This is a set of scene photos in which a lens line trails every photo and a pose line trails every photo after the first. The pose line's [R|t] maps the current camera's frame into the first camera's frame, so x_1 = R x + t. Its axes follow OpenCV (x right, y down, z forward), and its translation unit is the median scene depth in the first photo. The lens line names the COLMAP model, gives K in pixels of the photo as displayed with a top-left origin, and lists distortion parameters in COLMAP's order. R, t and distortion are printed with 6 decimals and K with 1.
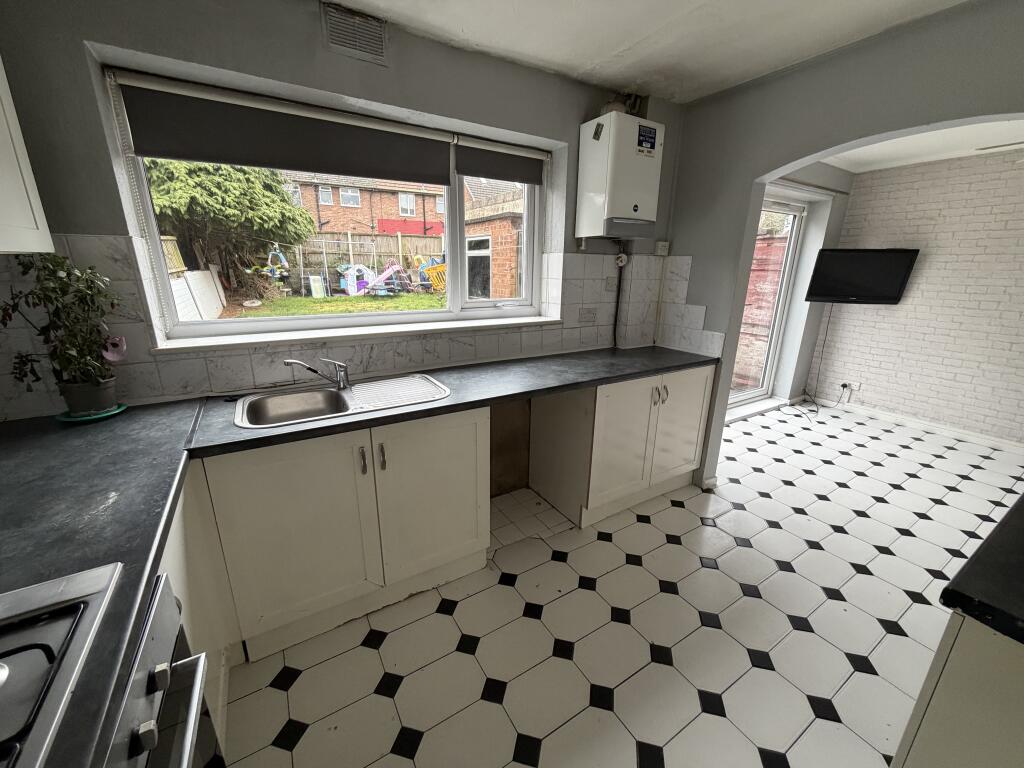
lens RADIAL K [[408.3, 0, 514.2], [0, 408.3, 384.6], [0, 0, 1]] dist [0.001751, 0.000102]
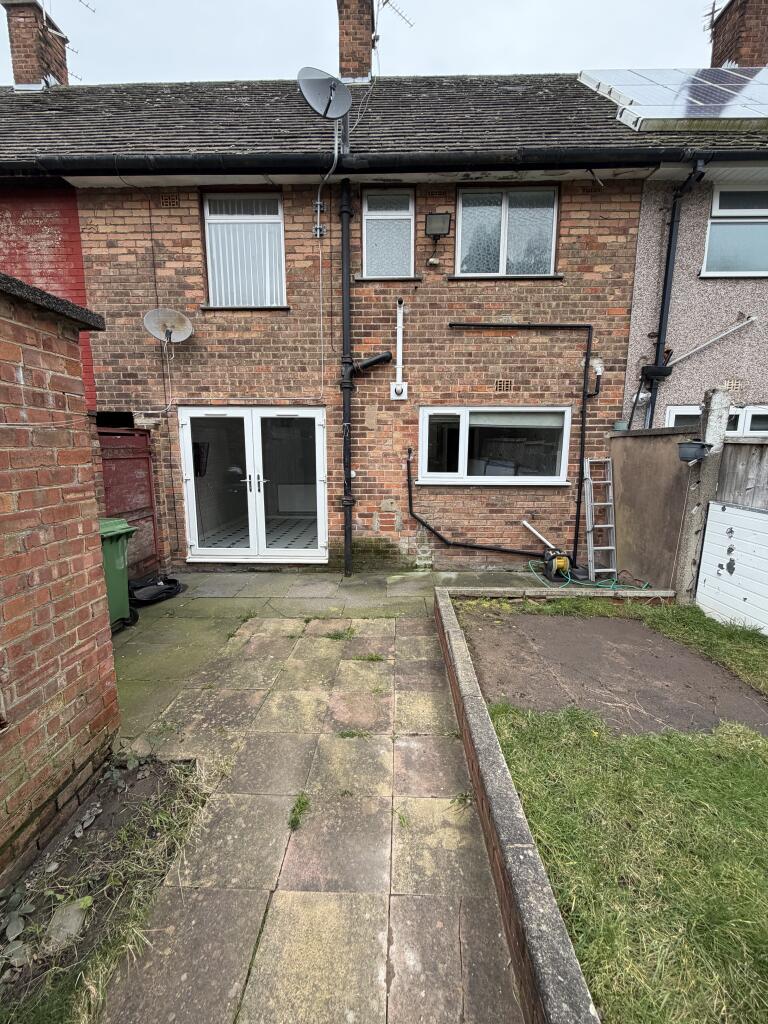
lens RADIAL K [[408.3, 0, 387.4], [0, 408.3, 508.5], [0, 0, 1]] dist [0.001751, 0.000102]
pose [[-0.843281, -0.096544, 0.528730, -0.604085], [0.137892, 0.911946, 0.386445, -0.576467], [-0.519483, 0.398789, -0.755715, 1.817955]]
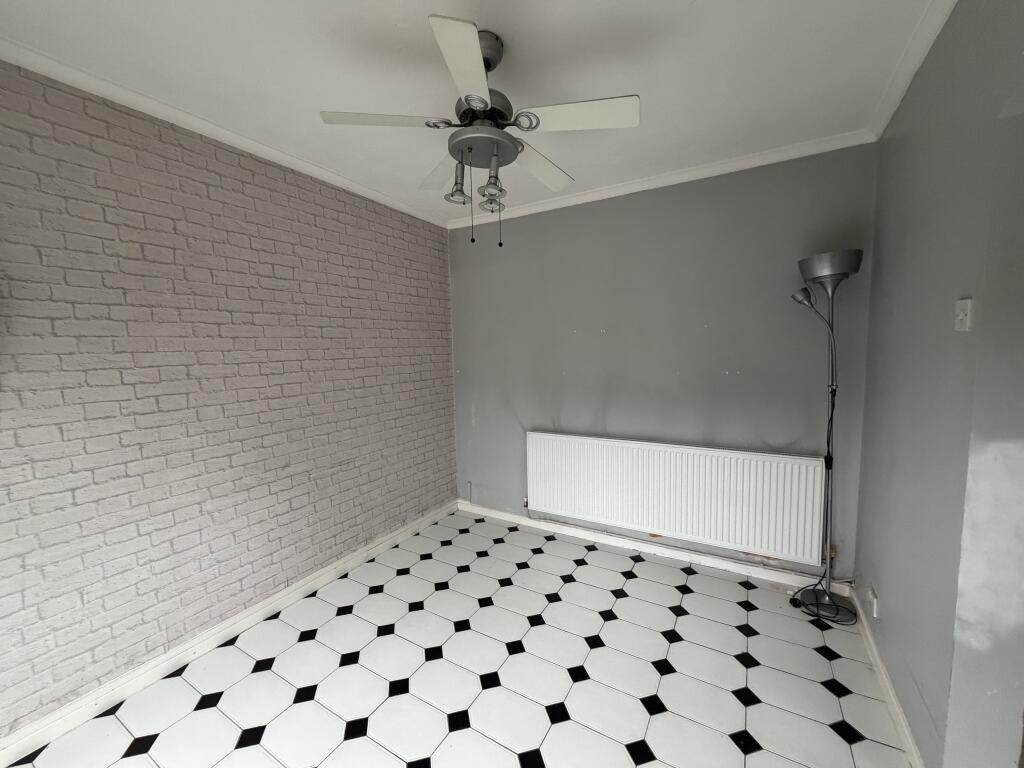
lens RADIAL K [[408.3, 0, 511.9], [0, 408.3, 386.5], [0, 0, 1]] dist [0.001751, 0.000102]
pose [[-0.474910, -0.078095, 0.876562, 0.419969], [0.273447, 0.933656, 0.231331, -0.181145], [-0.836473, 0.349554, -0.422048, 0.719842]]
